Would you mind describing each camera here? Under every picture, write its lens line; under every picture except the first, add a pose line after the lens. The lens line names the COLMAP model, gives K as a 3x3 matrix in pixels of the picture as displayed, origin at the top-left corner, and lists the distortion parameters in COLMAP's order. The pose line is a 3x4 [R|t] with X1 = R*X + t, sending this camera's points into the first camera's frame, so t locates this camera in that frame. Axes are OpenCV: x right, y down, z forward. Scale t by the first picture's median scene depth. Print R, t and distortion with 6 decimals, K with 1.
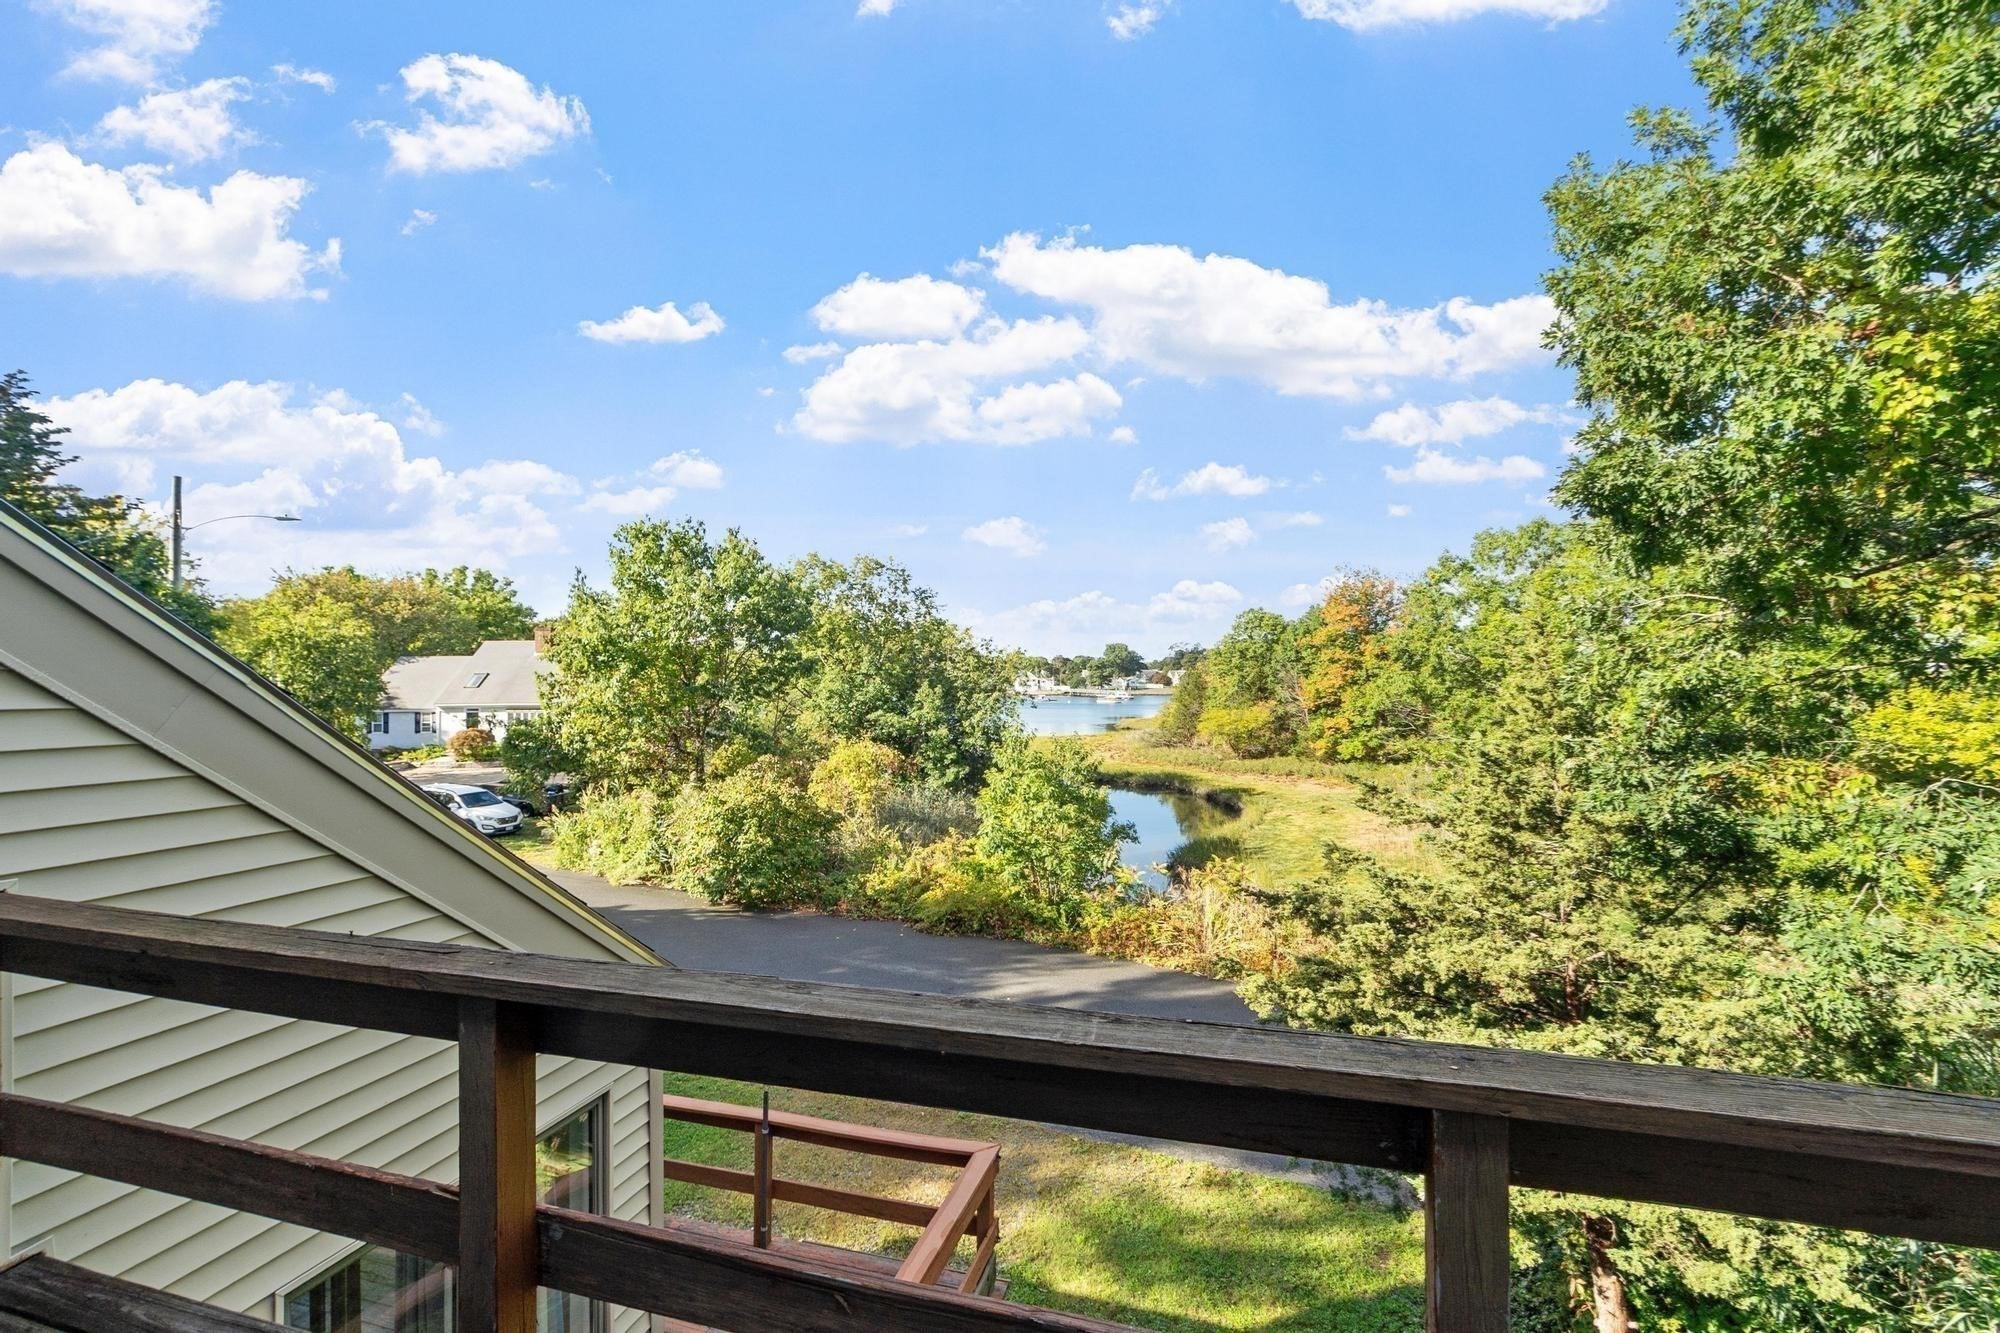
lens RADIAL K [[911.5, 0, 1000.0], [0, 911.5, 666.5], [0, 0, 1]] dist [0.002274, 0.000235]
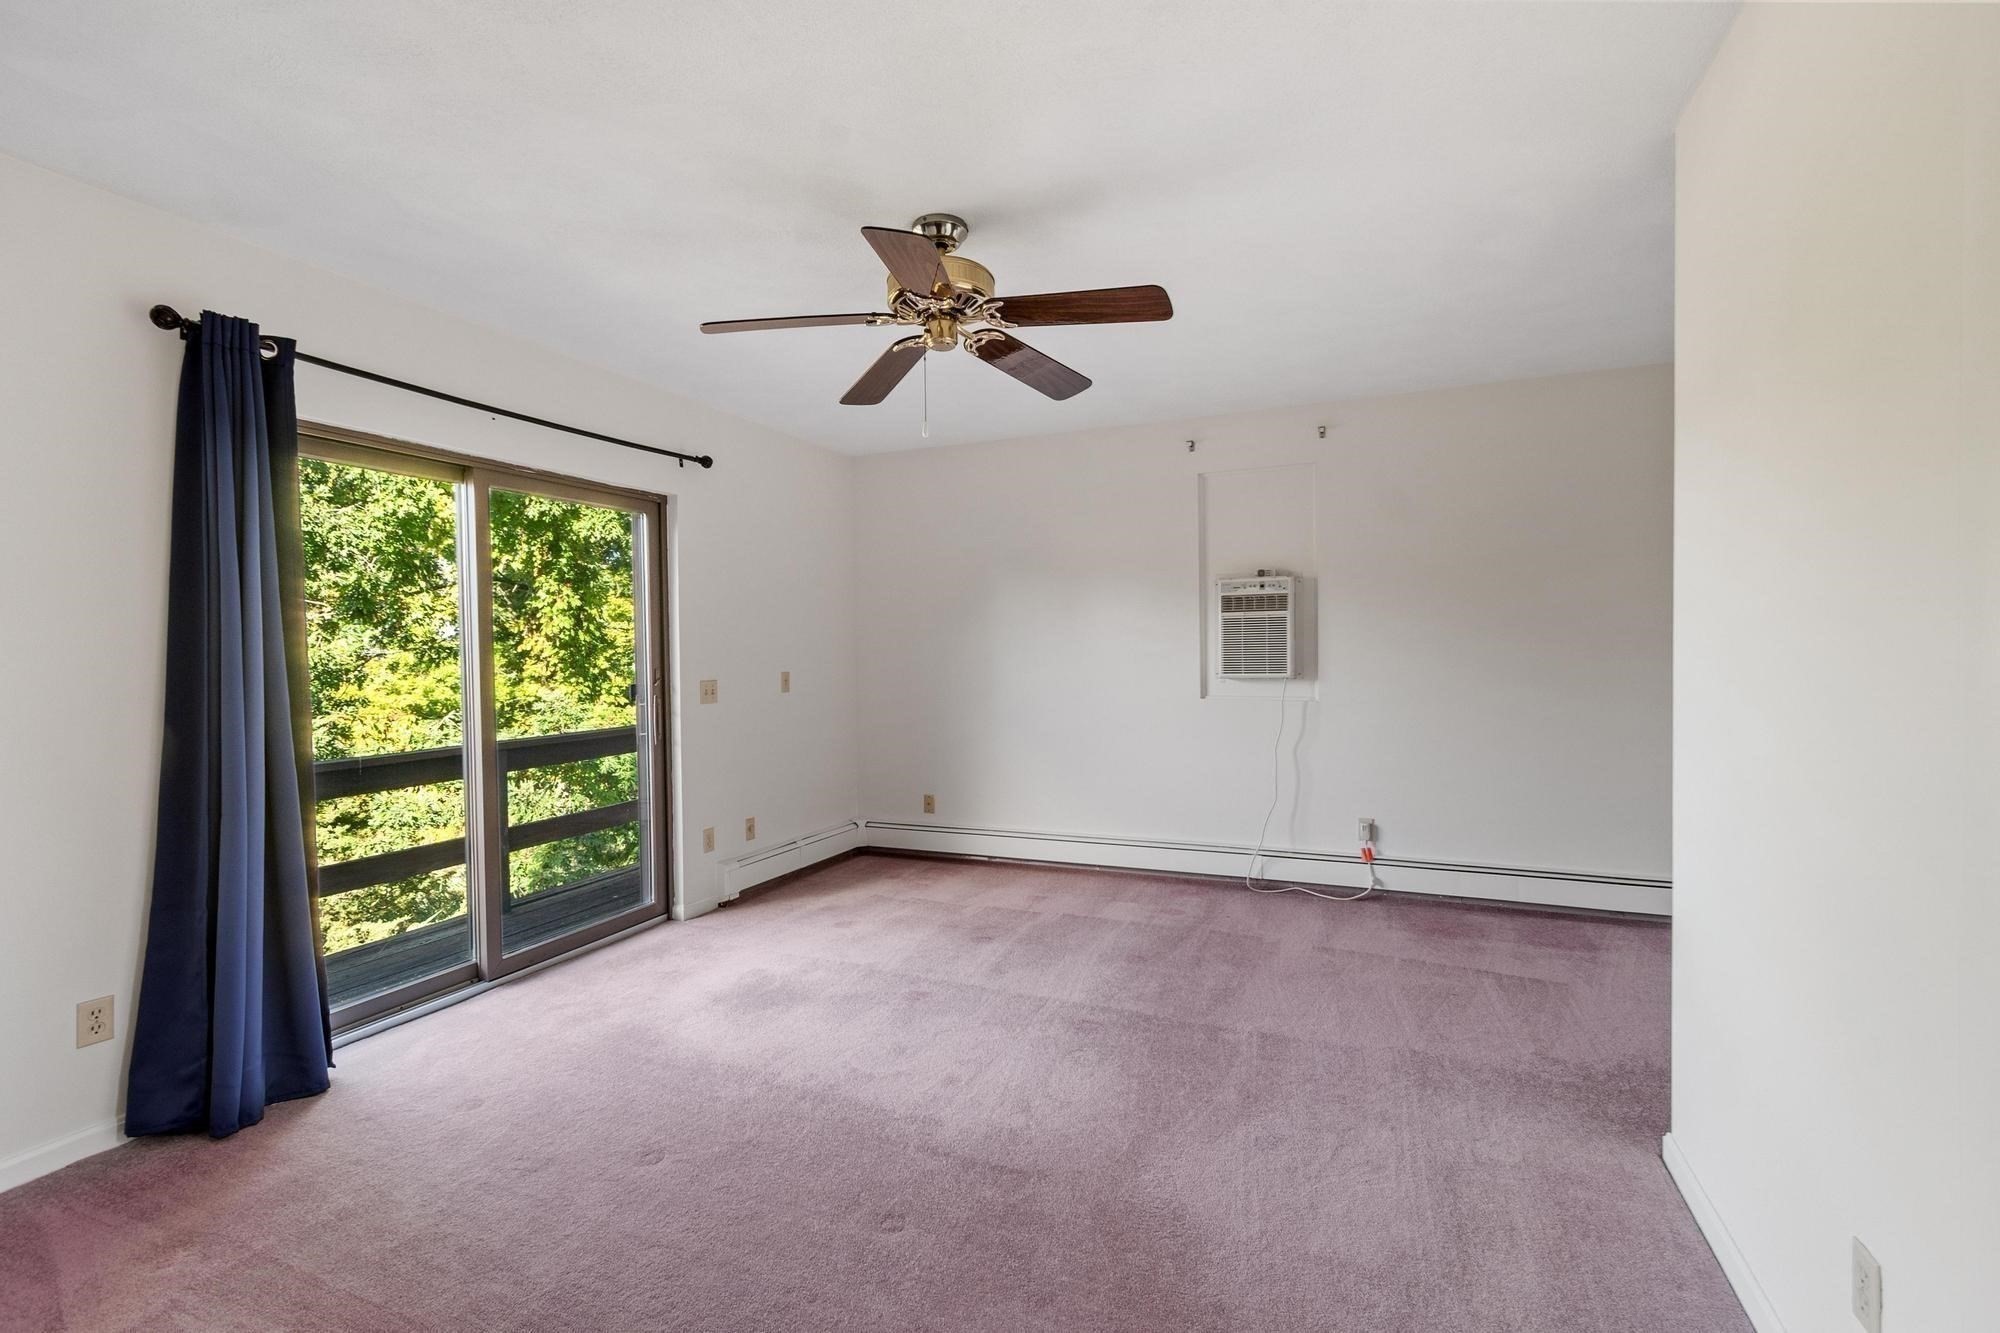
lens RADIAL K [[911.5, 0, 1000.0], [0, 911.5, 666.5], [0, 0, 1]] dist [0.002274, 0.000235]
pose [[0.142689, -0.013882, 0.989670, -0.560197], [0.005115, 0.999899, 0.013288, 0.012892], [-0.989754, 0.003166, 0.142745, -0.311344]]
